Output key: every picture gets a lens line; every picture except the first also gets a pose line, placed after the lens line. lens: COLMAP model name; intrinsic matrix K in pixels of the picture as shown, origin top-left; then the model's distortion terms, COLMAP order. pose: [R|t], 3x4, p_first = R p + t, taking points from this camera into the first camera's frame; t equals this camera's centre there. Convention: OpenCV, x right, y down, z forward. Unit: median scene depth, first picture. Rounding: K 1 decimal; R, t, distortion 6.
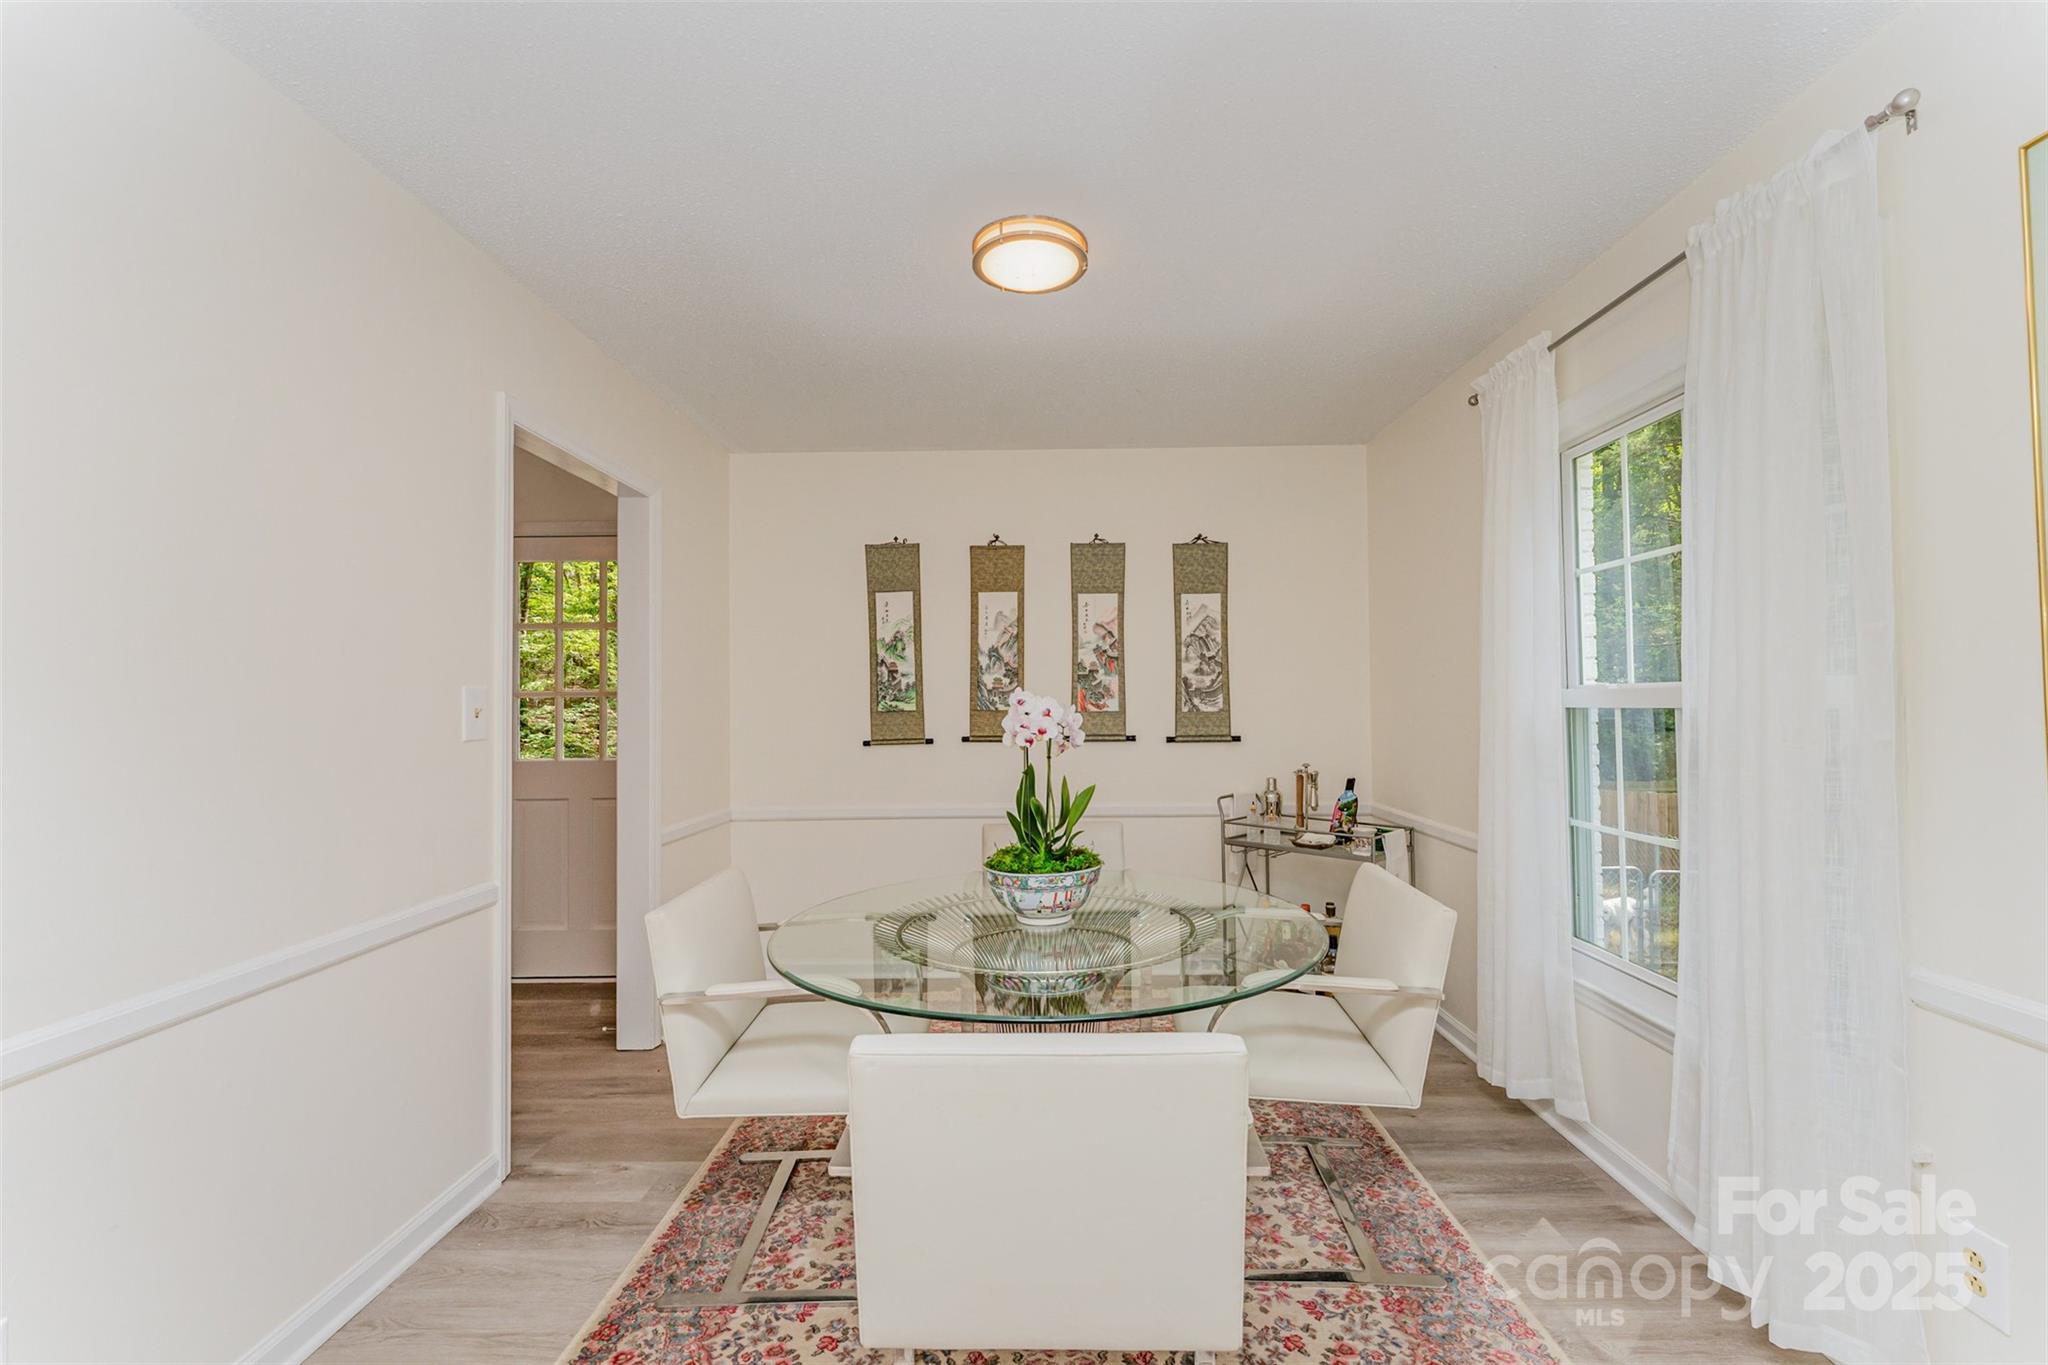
lens RADIAL K [[842.8, 0, 1029.2], [0, 842.8, 689.5], [0, 0, 1]] dist [0.008782, 0.000046]
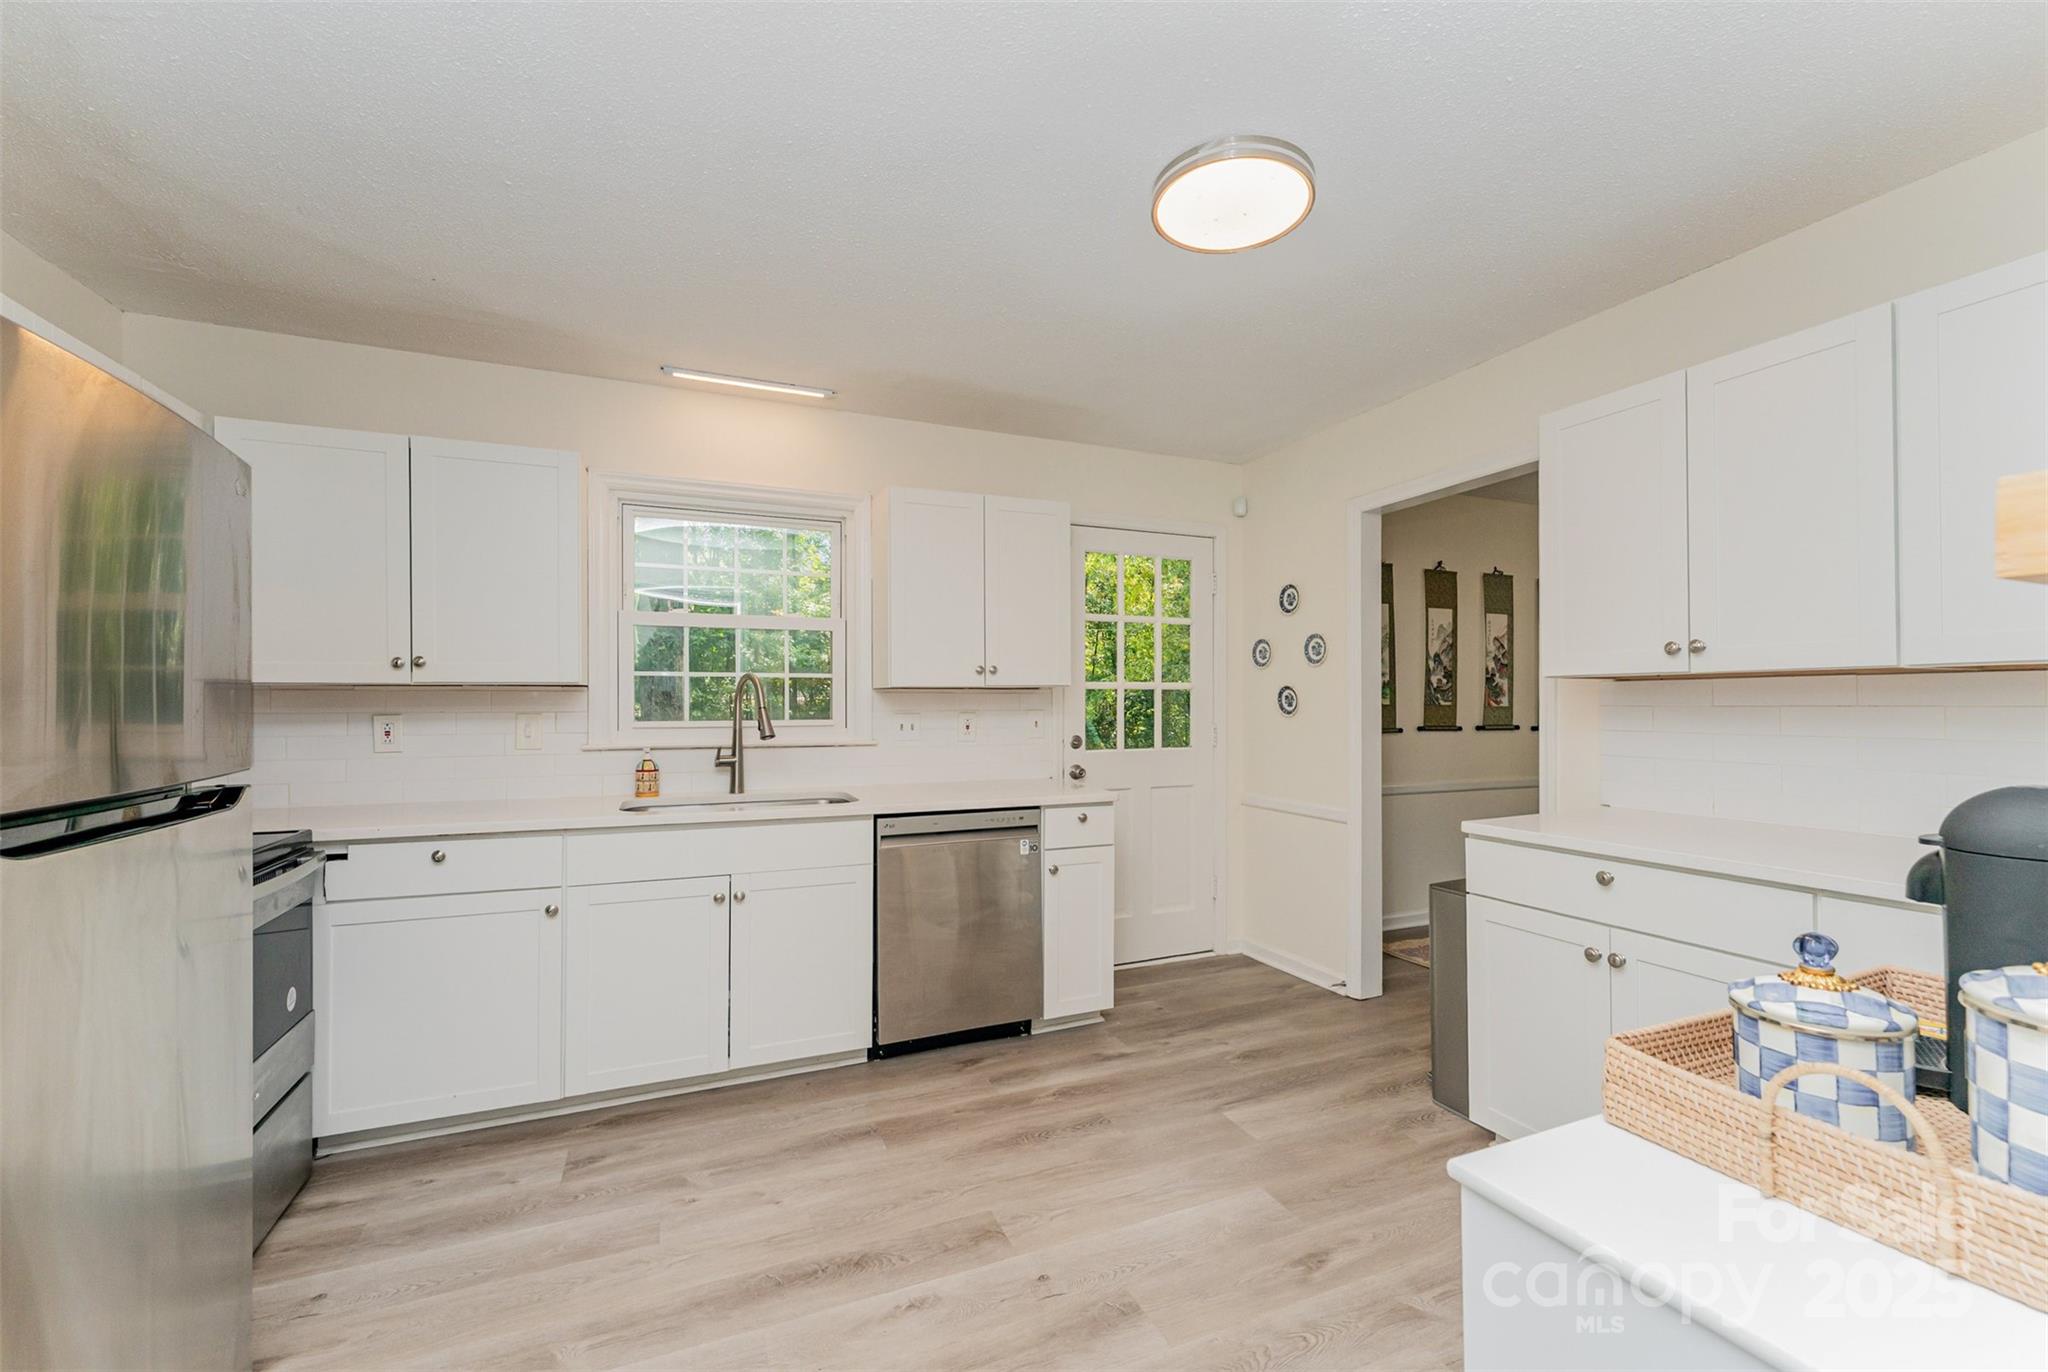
lens RADIAL K [[842.8, 0, 1029.2], [0, 842.8, 693.0], [0, 0, 1]] dist [0.008782, 0.000046]
pose [[0.913556, 0.013730, 0.406481, -1.083055], [-0.019831, 0.999745, 0.010800, 0.005661], [-0.406230, -0.017928, 0.913595, 0.118840]]
